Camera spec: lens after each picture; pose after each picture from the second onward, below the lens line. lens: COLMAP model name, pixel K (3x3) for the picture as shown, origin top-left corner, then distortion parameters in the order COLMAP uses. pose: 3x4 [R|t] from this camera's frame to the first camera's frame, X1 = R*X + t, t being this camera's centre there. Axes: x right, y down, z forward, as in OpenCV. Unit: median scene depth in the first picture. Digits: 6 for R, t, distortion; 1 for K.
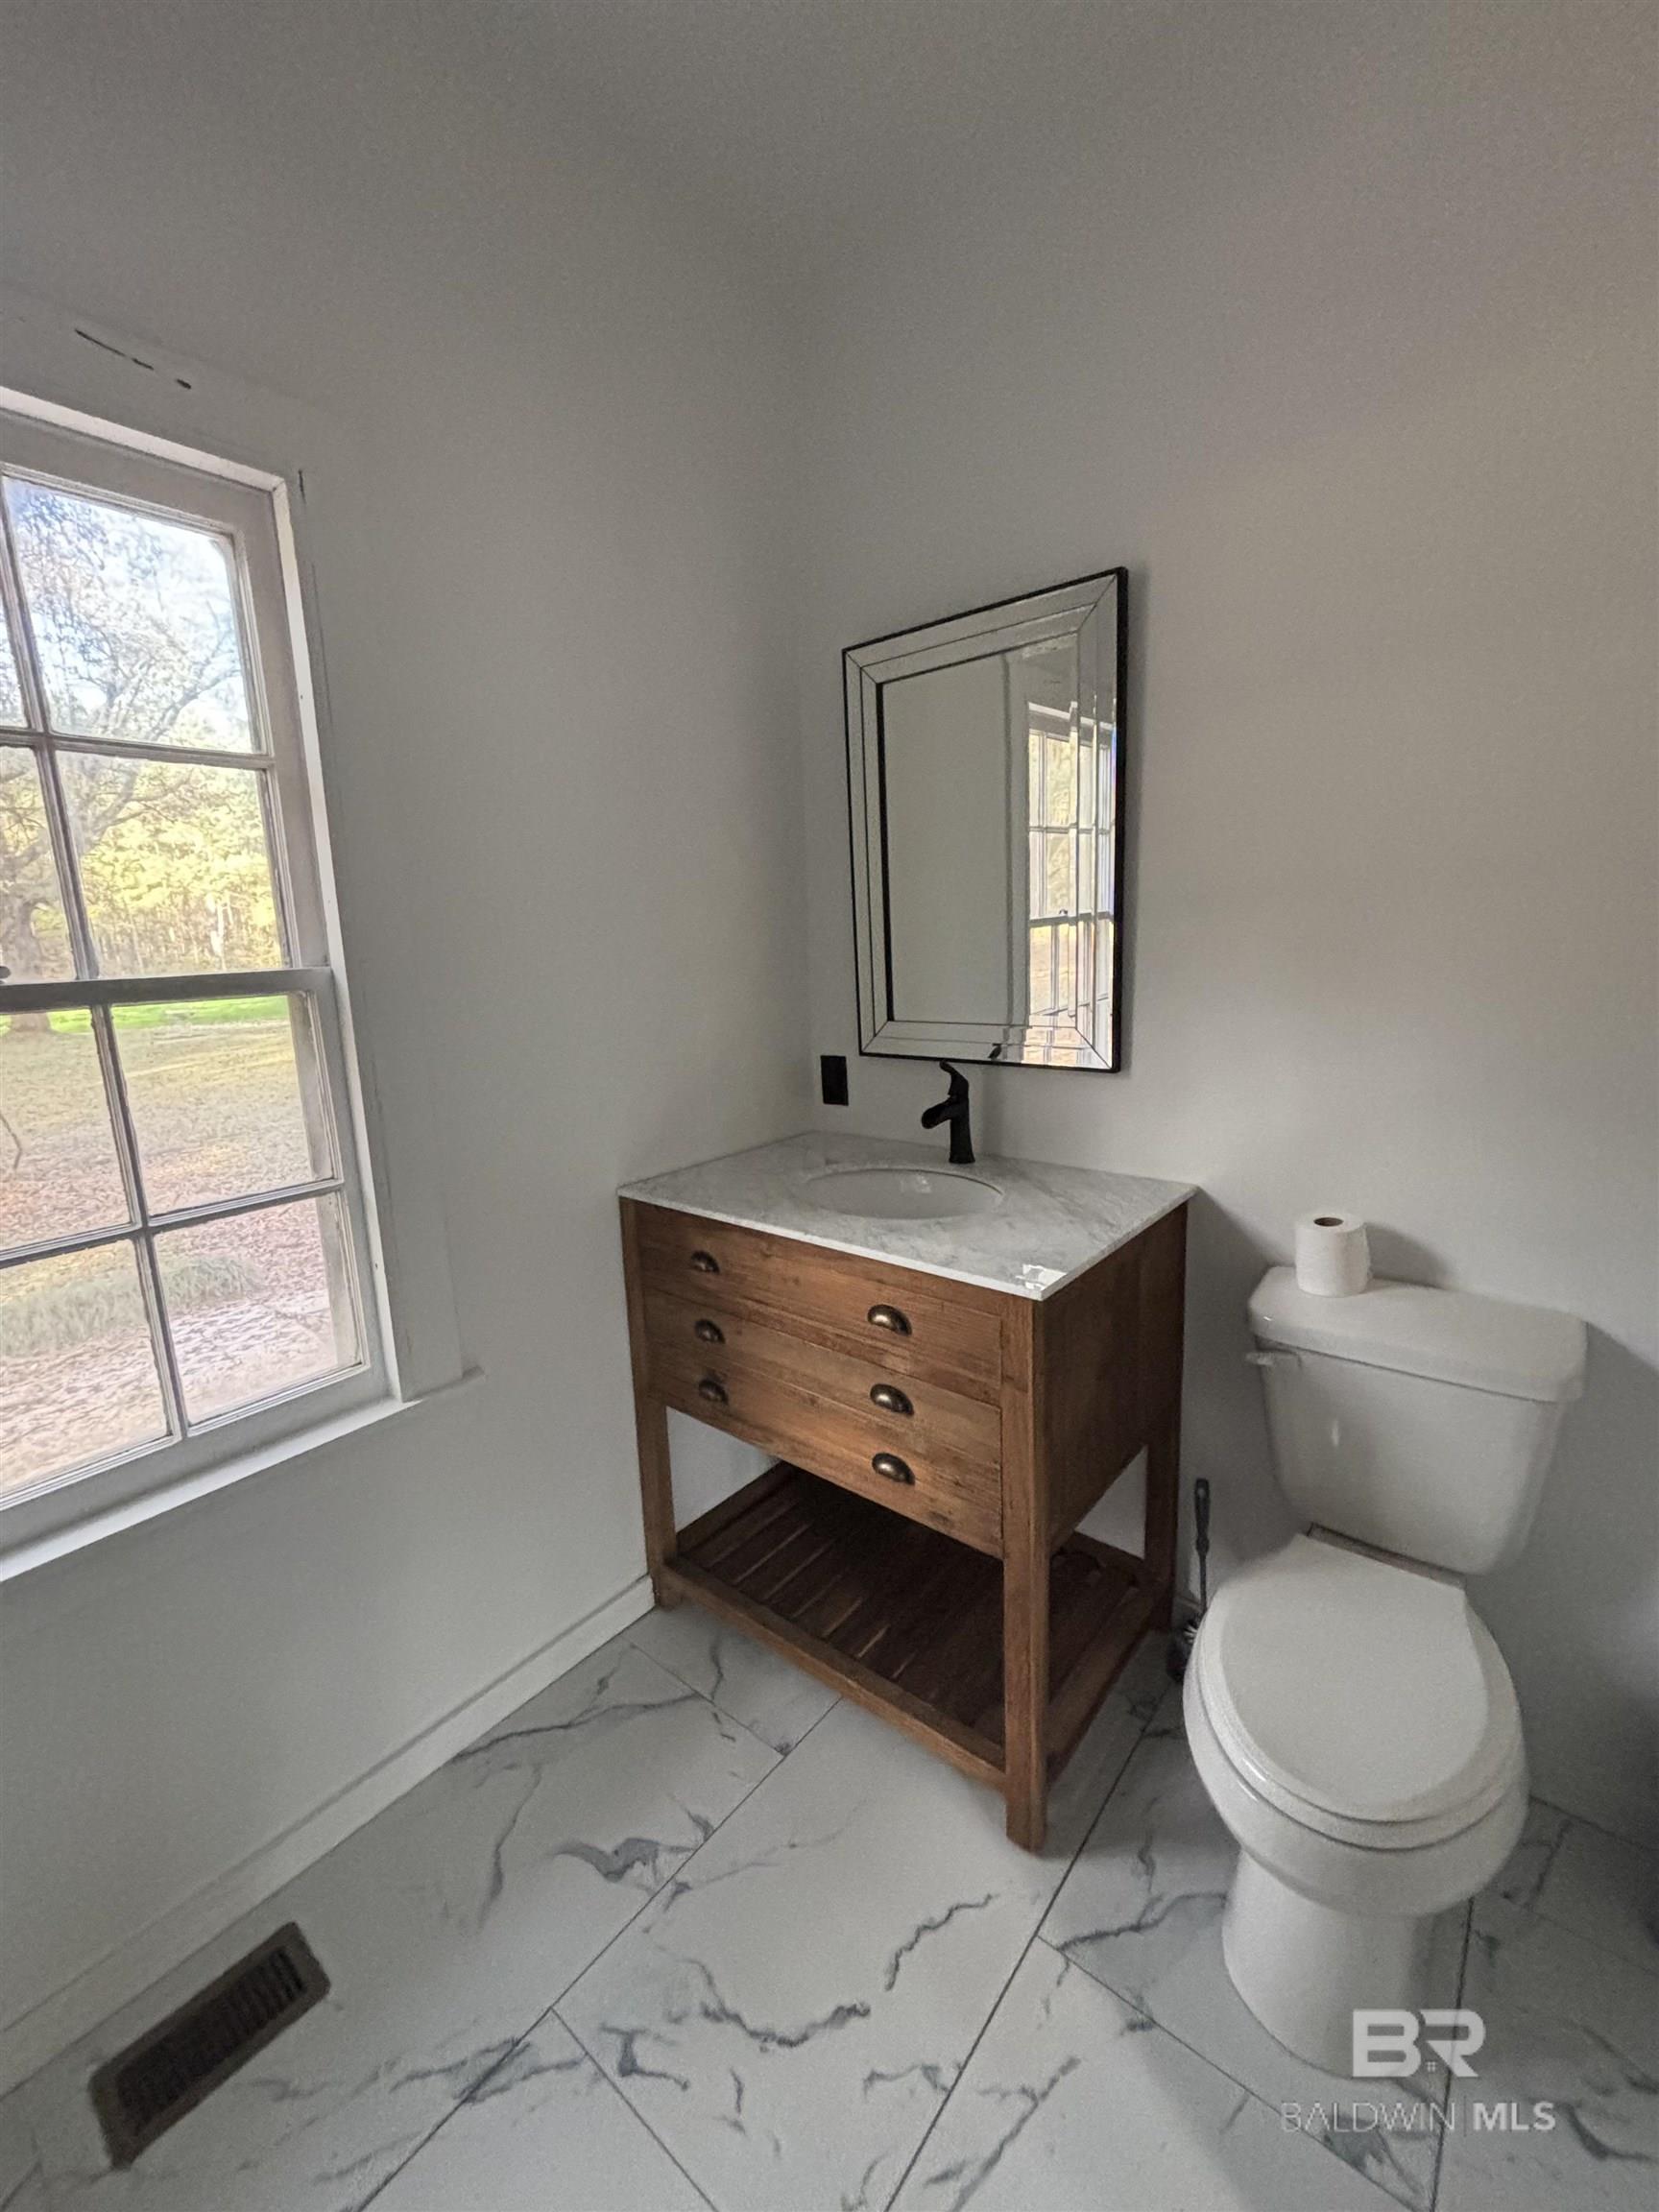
lens RADIAL K [[902.8, 0, 826.8], [0, 902.8, 1098.5], [0, 0, 1]] dist [-0.007331, 0.002414]
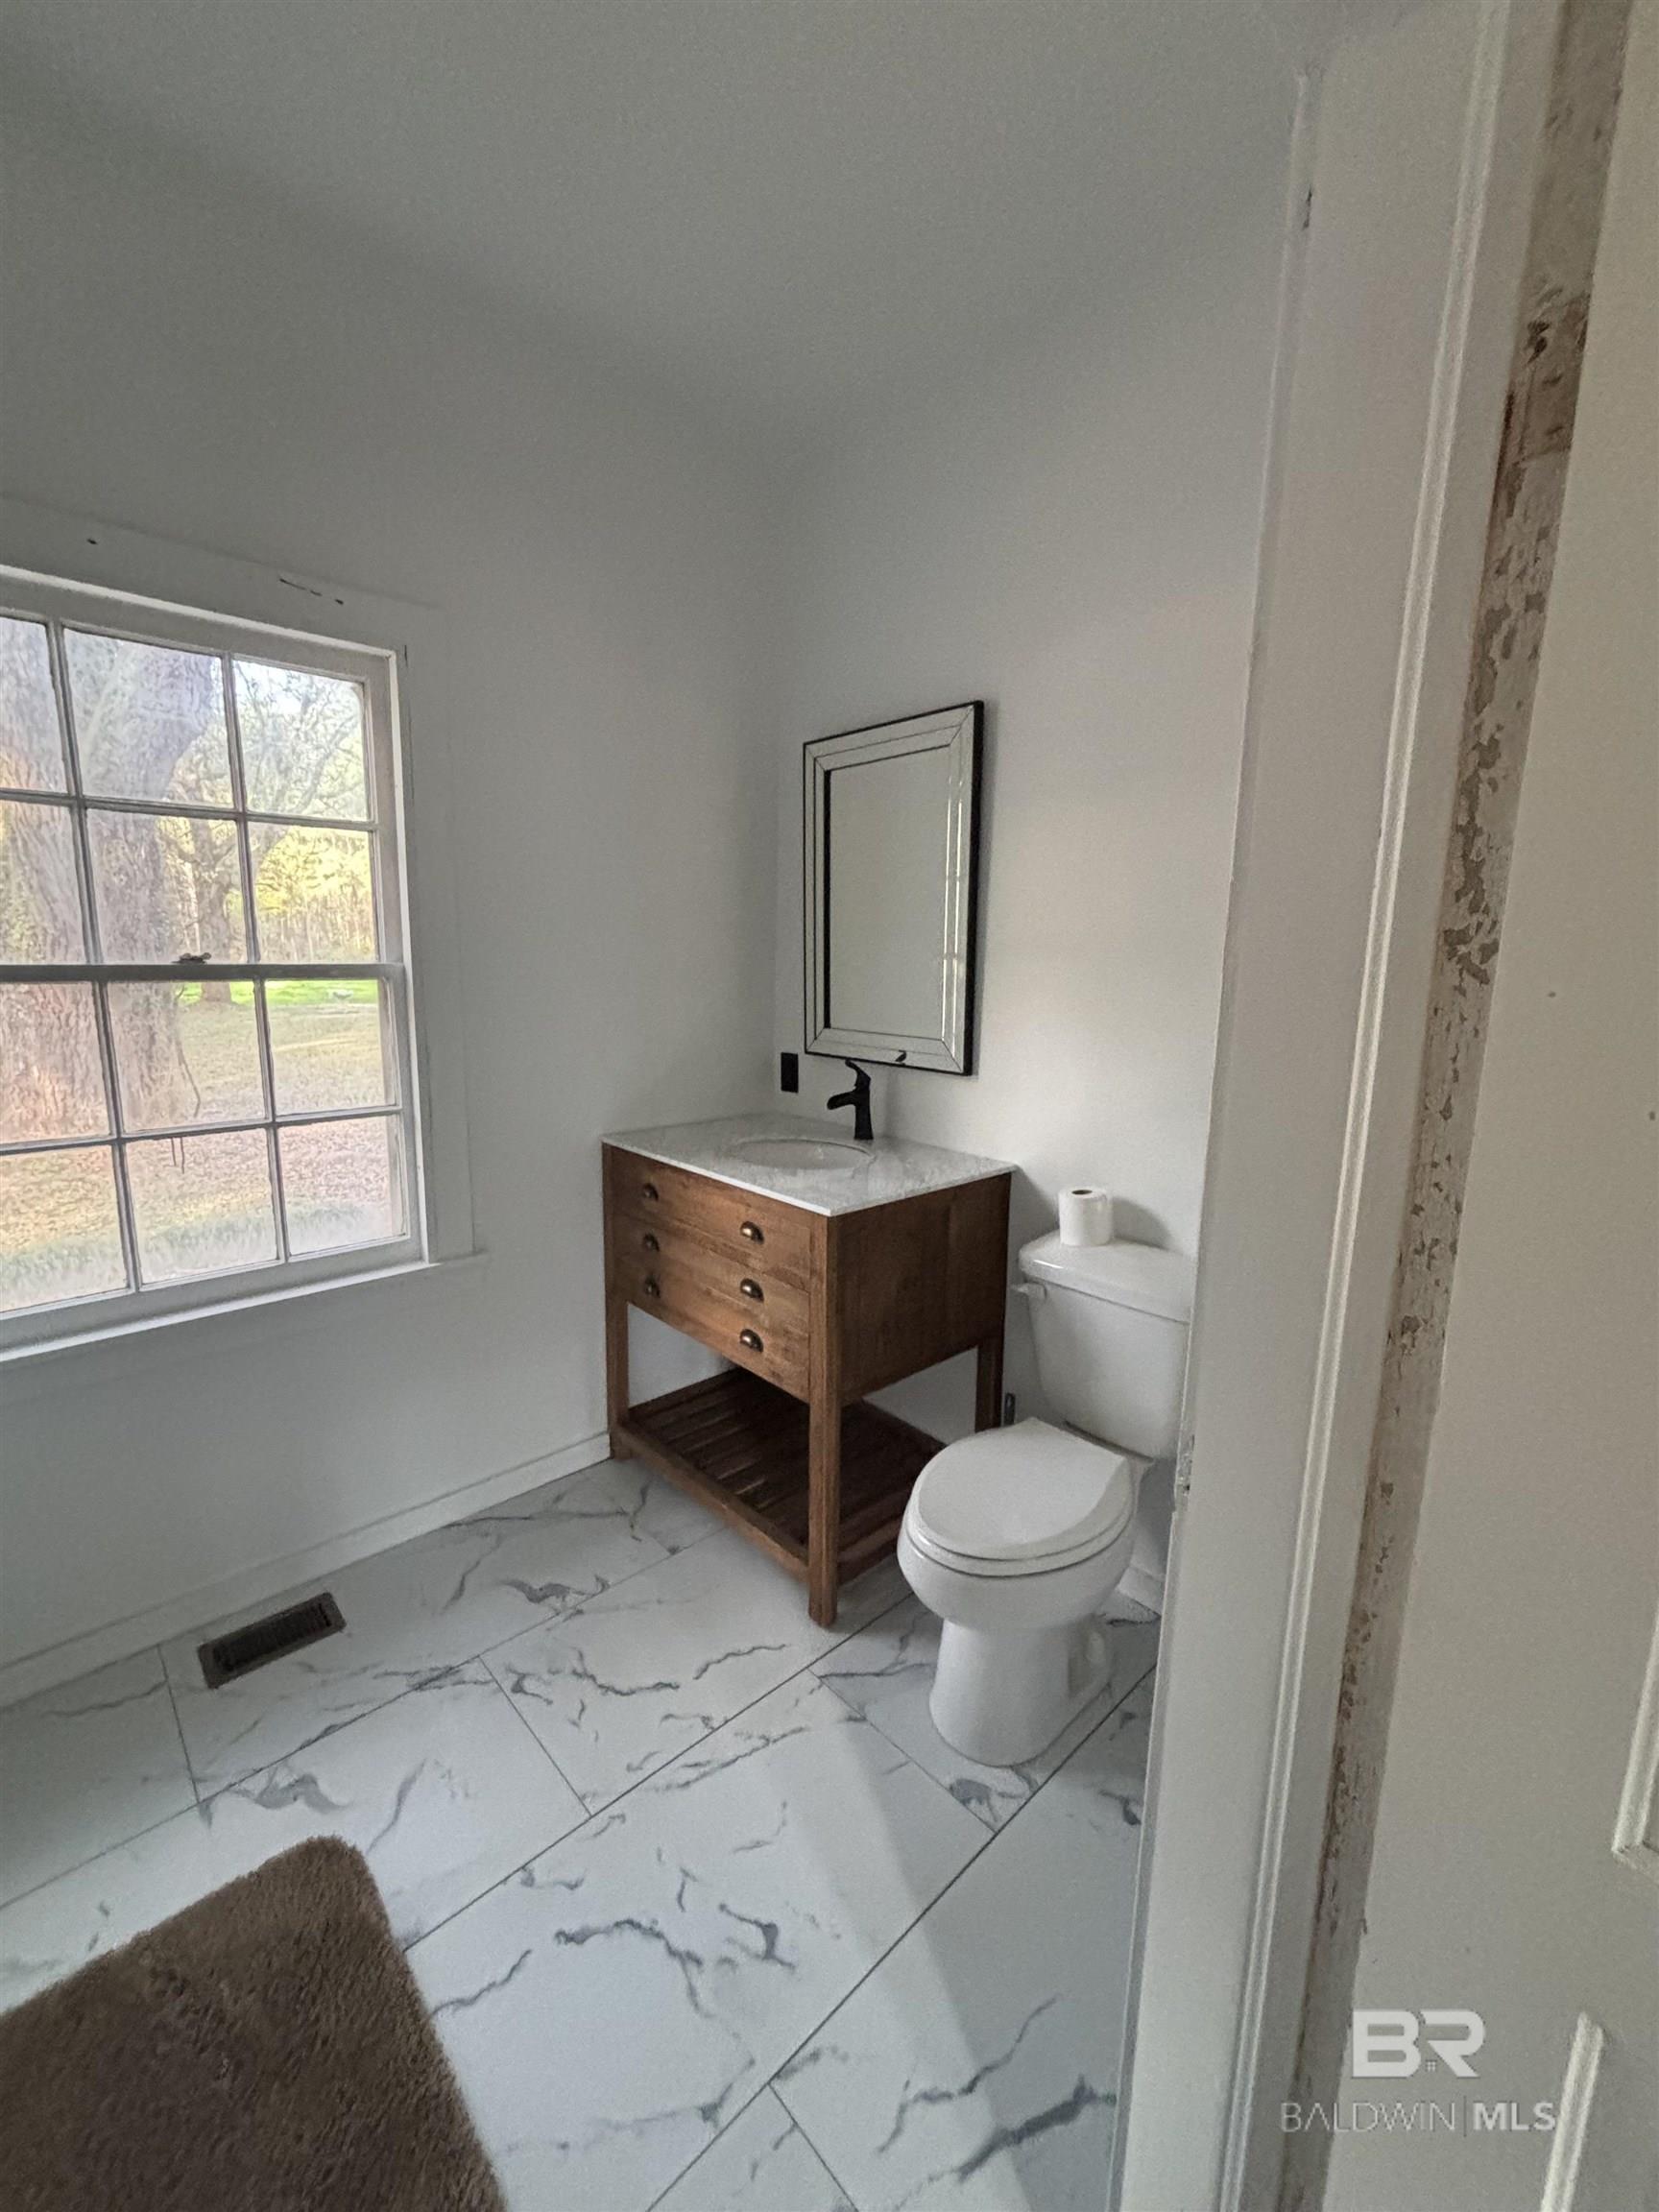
lens RADIAL K [[902.8, 0, 828.2], [0, 902.8, 1100.6], [0, 0, 1]] dist [-0.007331, 0.002414]
pose [[0.989887, 0.073138, -0.121554, 0.341031], [-0.075017, 0.997122, -0.010951, 0.044589], [0.120404, 0.019959, 0.992524, -0.391894]]
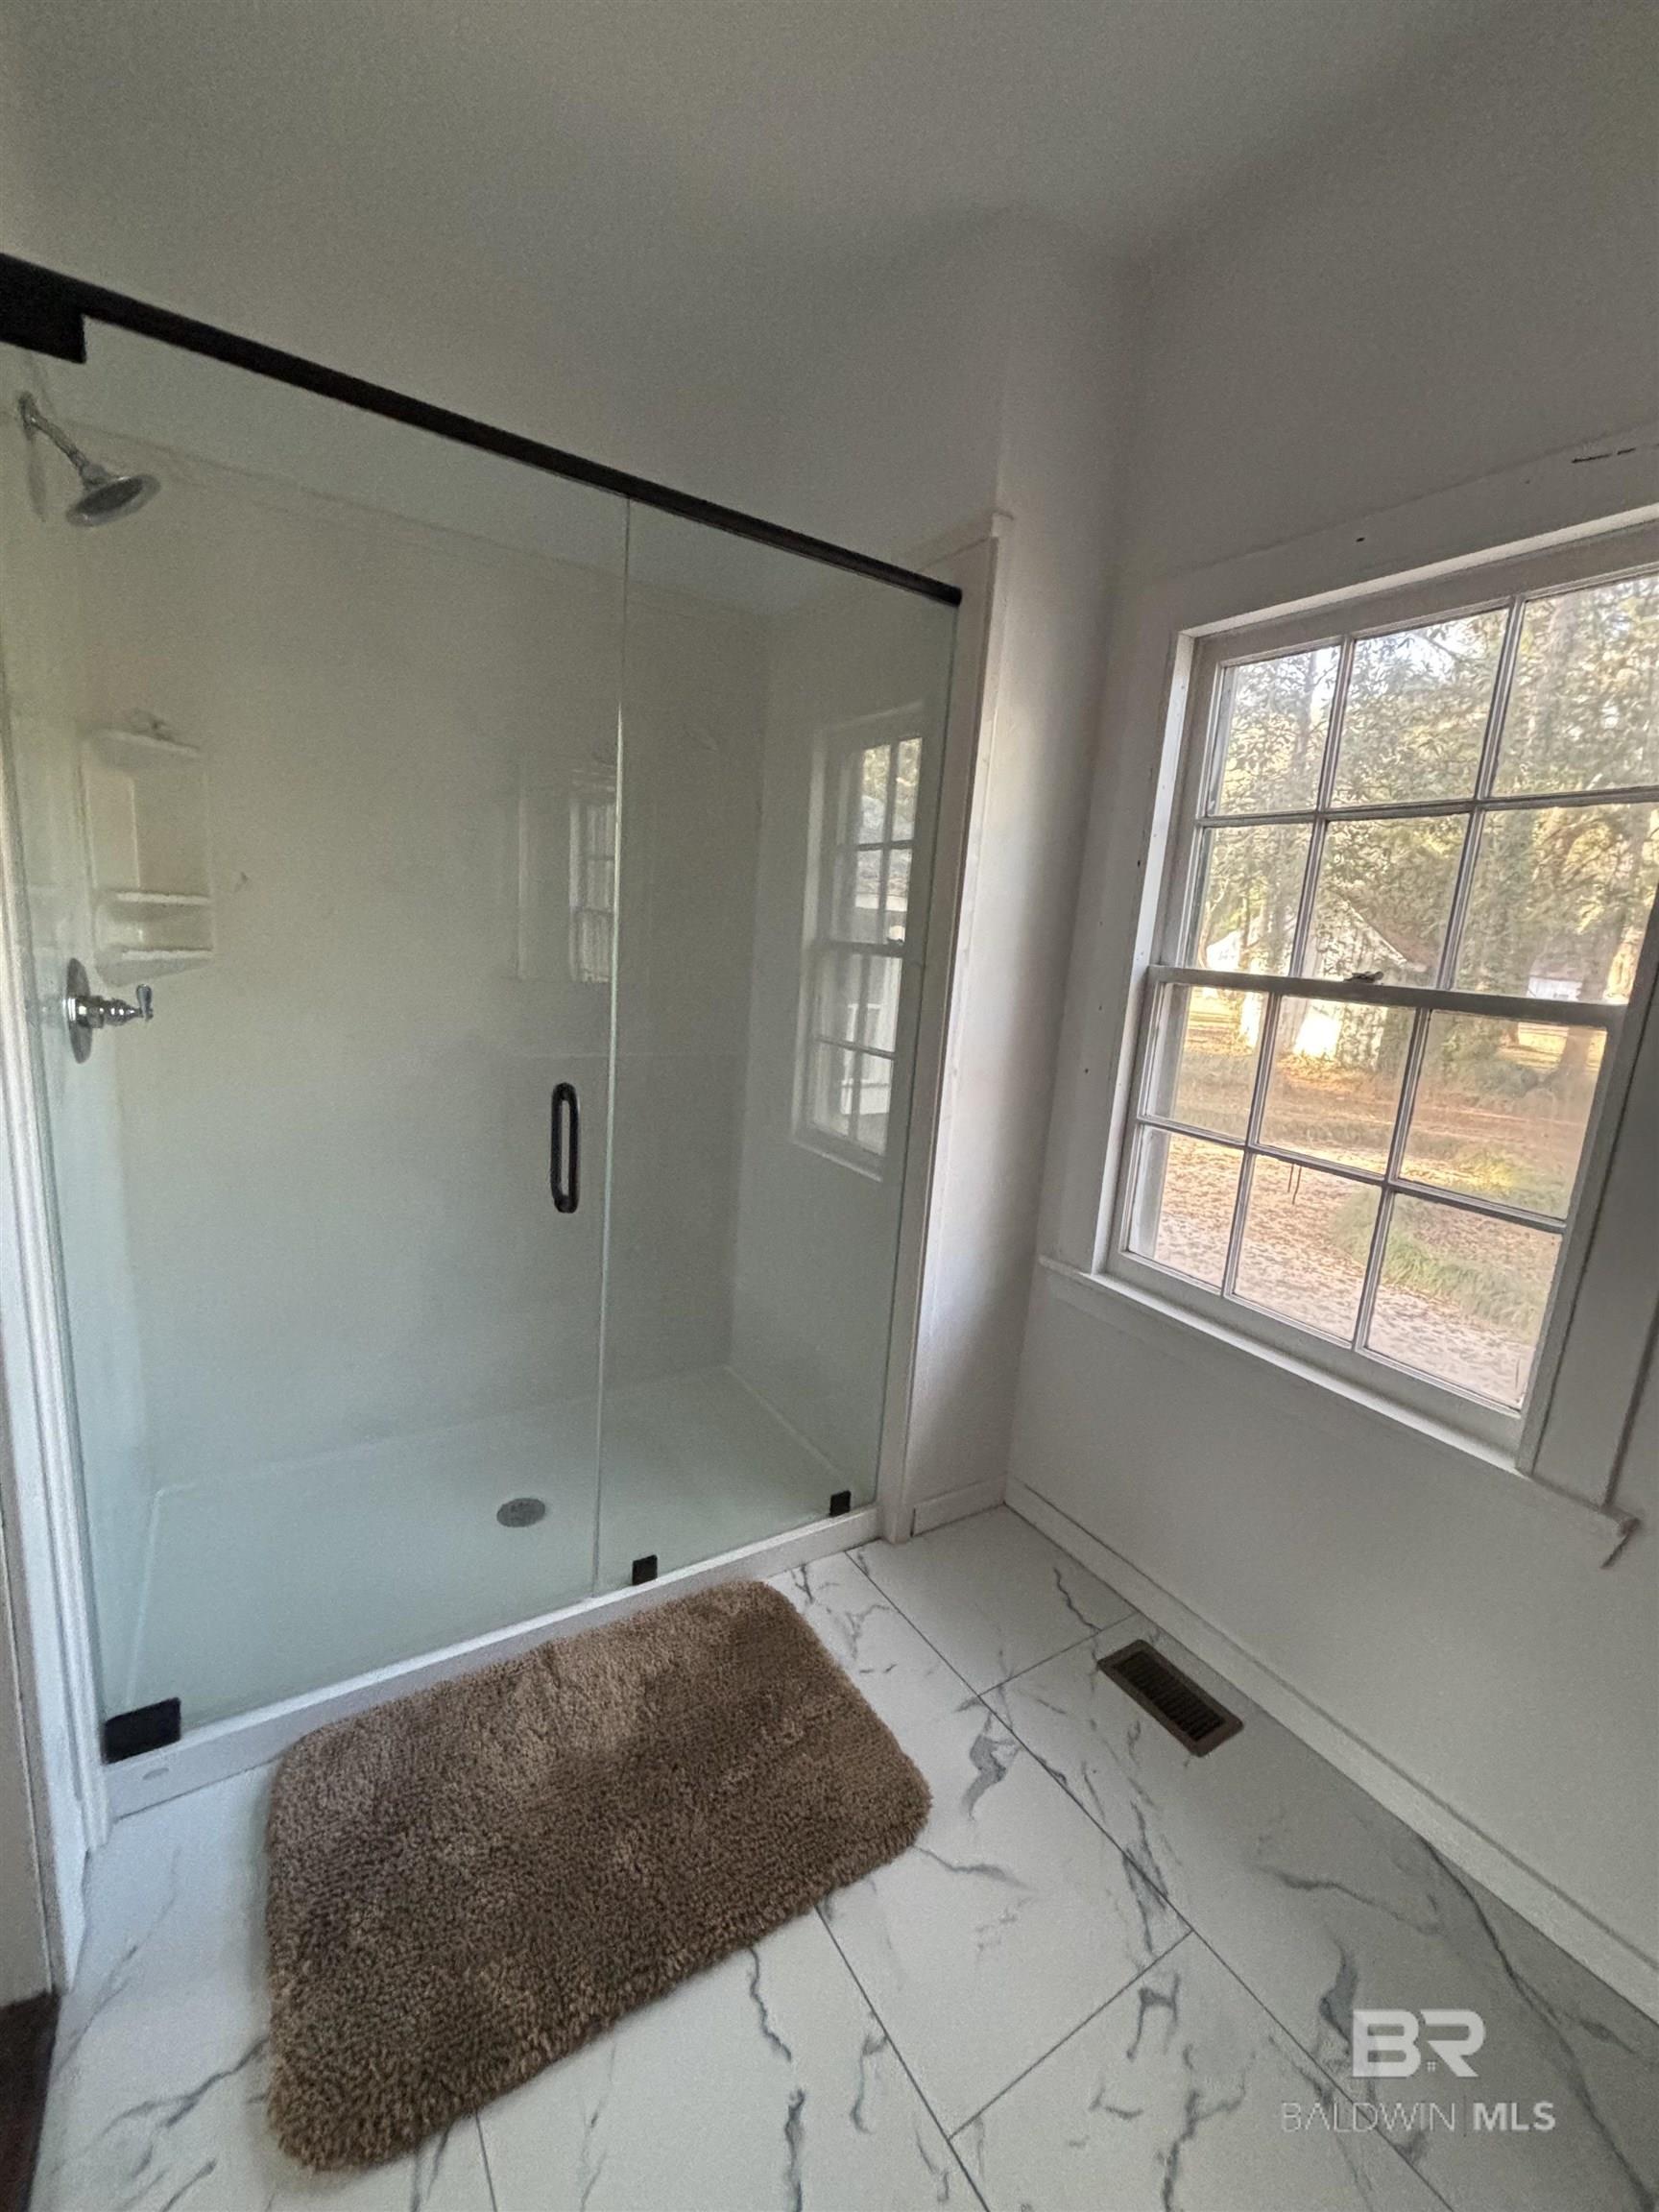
lens RADIAL K [[902.8, 0, 832.2], [0, 902.8, 1102.1], [0, 0, 1]] dist [-0.007331, 0.002414]
pose [[-0.308289, 0.192599, -0.931592, 0.568322], [-0.236709, 0.932959, 0.271214, -0.106419], [0.921372, 0.304128, -0.242031, 0.479602]]
